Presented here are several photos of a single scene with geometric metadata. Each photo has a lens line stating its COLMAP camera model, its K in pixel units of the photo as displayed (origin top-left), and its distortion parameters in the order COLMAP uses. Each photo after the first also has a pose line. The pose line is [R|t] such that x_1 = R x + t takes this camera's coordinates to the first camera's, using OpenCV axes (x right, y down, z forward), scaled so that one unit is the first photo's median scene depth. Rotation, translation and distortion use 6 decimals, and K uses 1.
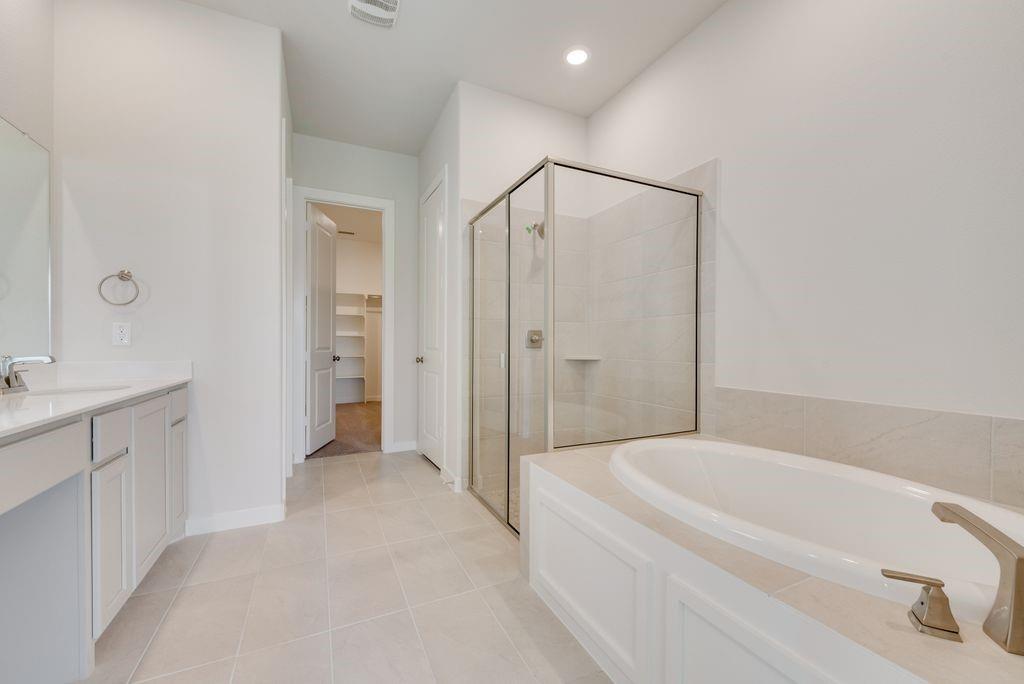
lens RADIAL K [[405.1, 0, 502.6], [0, 405.1, 345.5], [0, 0, 1]] dist [0.014866, -0.002543]
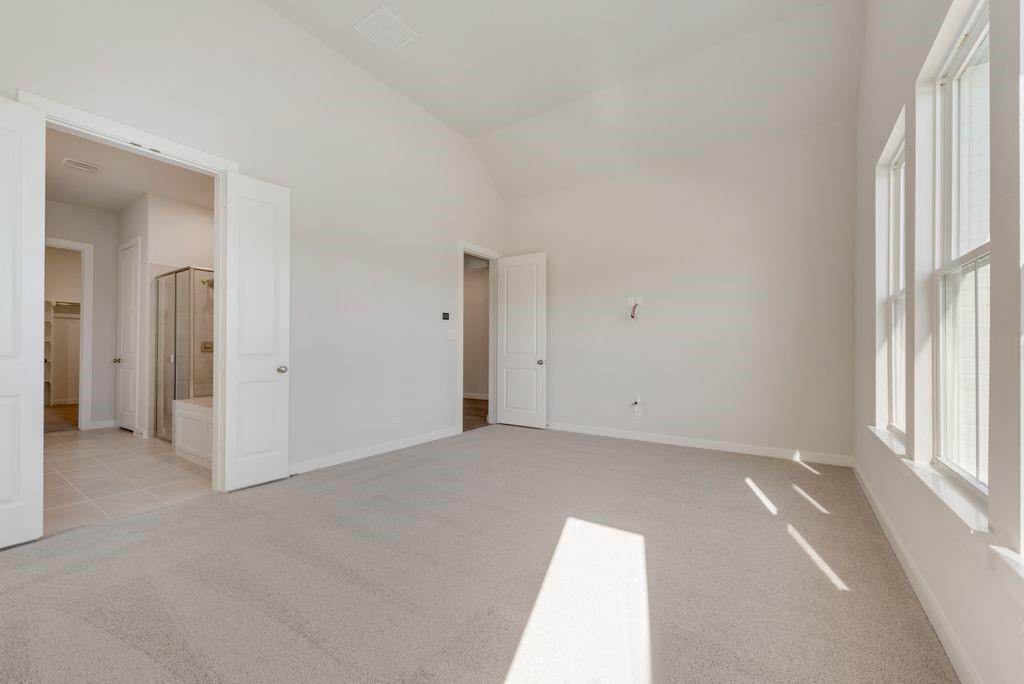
lens RADIAL K [[405.1, 0, 518.4], [0, 405.1, 347.8], [0, 0, 1]] dist [0.014866, -0.002543]
pose [[0.861144, 0.002605, 0.508354, 0.322581], [0.003147, 0.999940, -0.010455, 0.011304], [-0.508351, 0.010603, 0.861085, -1.119343]]
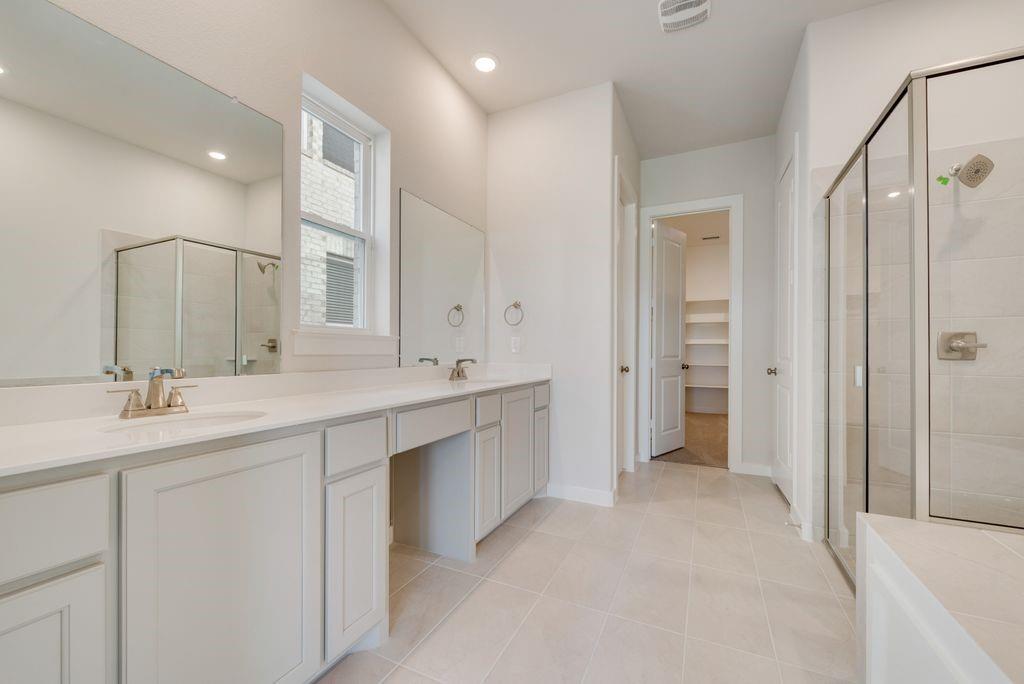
lens RADIAL K [[405.1, 0, 518.8], [0, 405.1, 346.8], [0, 0, 1]] dist [0.014866, -0.002543]
pose [[0.645287, -0.005343, -0.763922, 0.126854], [-0.008083, 0.999872, -0.013821, -0.000072], [0.763898, 0.015093, 0.645161, 0.048700]]
